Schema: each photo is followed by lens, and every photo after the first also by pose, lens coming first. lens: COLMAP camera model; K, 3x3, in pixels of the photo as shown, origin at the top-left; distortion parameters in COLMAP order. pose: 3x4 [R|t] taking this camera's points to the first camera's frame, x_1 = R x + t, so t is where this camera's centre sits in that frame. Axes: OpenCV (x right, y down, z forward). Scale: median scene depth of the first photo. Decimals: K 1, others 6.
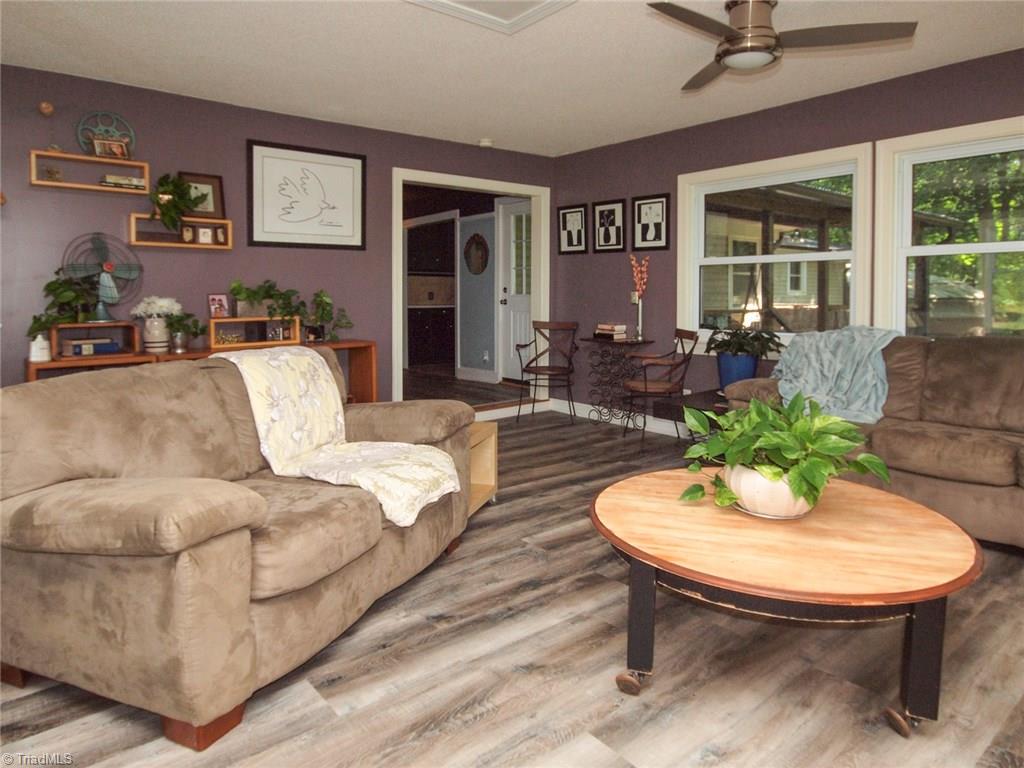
lens RADIAL K [[649.5, 0, 509.2], [0, 649.5, 383.7], [0, 0, 1]] dist [-0.001345, -0.001809]
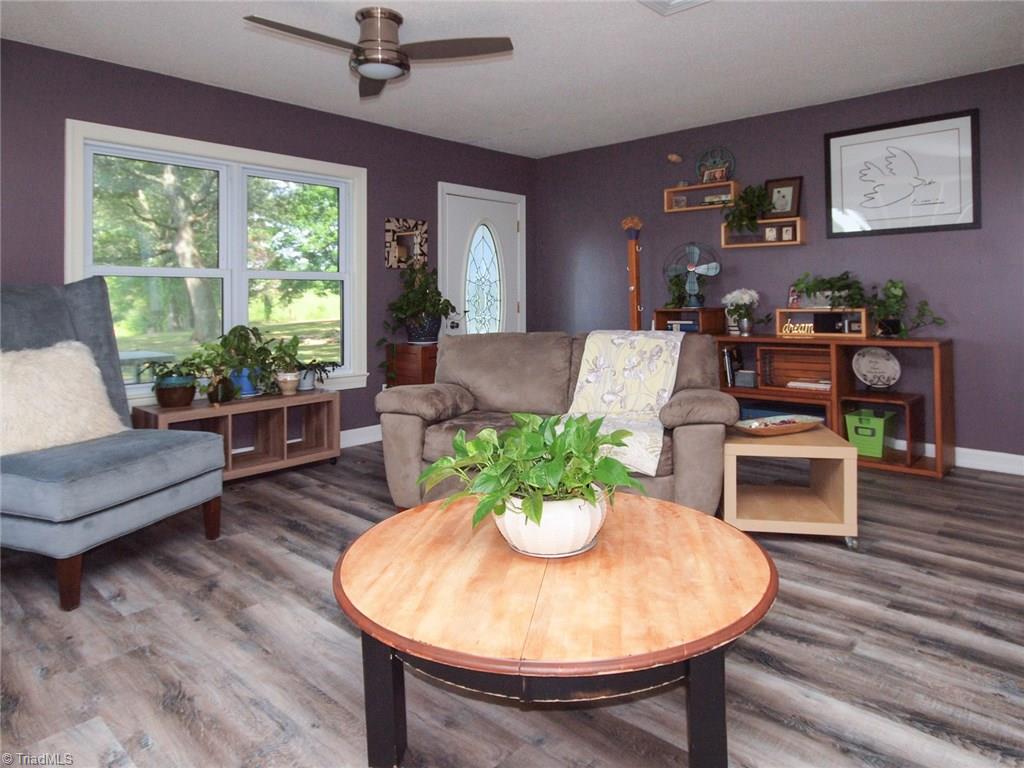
lens RADIAL K [[649.5, 0, 509.2], [0, 649.5, 383.7], [0, 0, 1]] dist [-0.001345, -0.001809]
pose [[0.124963, 0.136131, -0.982778, 0.604591], [-0.124069, 0.984911, 0.120651, -0.051826], [0.984373, 0.106856, 0.139967, 0.415218]]
